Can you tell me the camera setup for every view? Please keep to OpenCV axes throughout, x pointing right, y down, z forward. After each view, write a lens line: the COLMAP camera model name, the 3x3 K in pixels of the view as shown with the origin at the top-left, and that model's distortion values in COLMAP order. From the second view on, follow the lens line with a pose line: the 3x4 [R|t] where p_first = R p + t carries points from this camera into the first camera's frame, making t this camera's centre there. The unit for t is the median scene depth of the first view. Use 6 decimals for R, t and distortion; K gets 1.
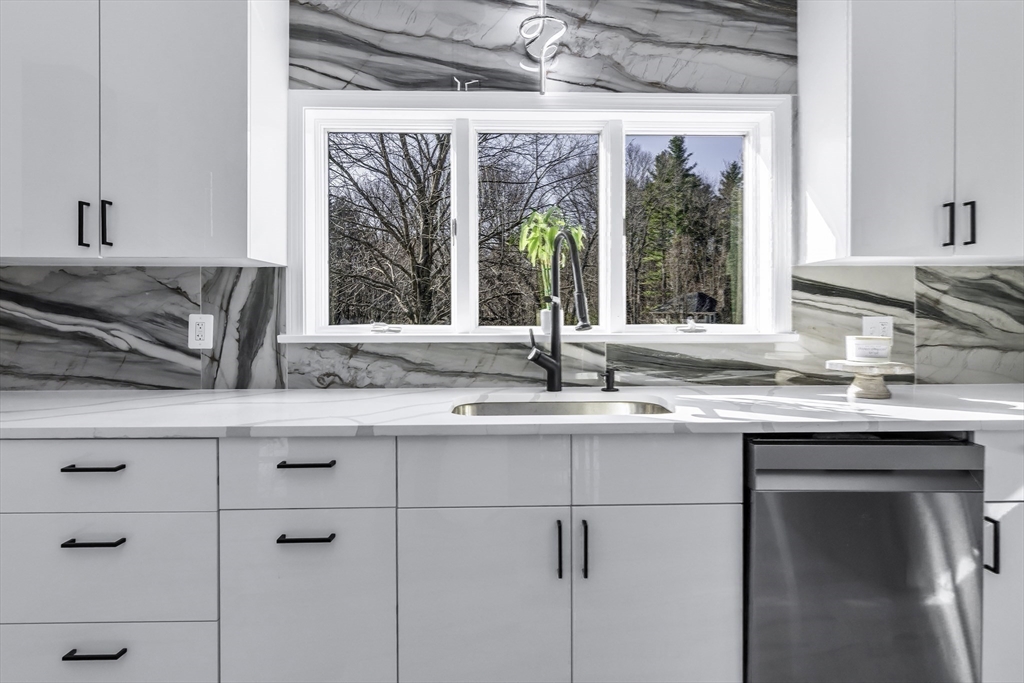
lens RADIAL K [[536.4, 0, 515.4], [0, 536.4, 314.6], [0, 0, 1]] dist [-0.000322, 0.000204]
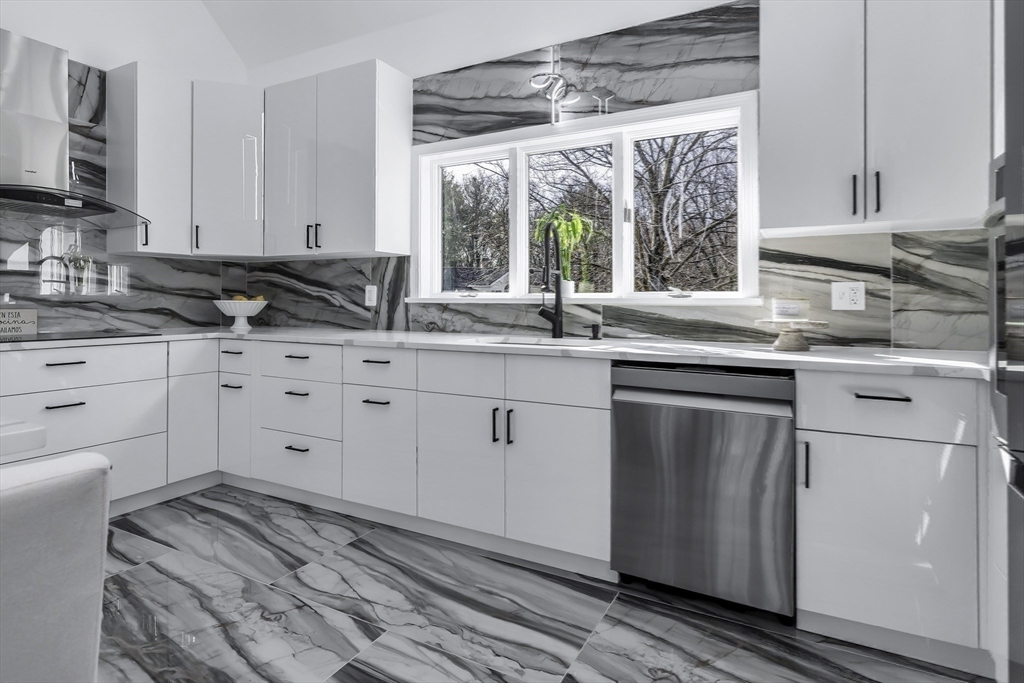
lens RADIAL K [[550.6, 0, 510.5], [0, 550.6, 299.0], [0, 0, 1]] dist [0.001507, 0.000033]
pose [[0.867050, 0.002874, -0.498214, 0.654988], [-0.007729, 0.999941, -0.007683, 0.051651], [0.498162, 0.010512, 0.867020, -0.284108]]
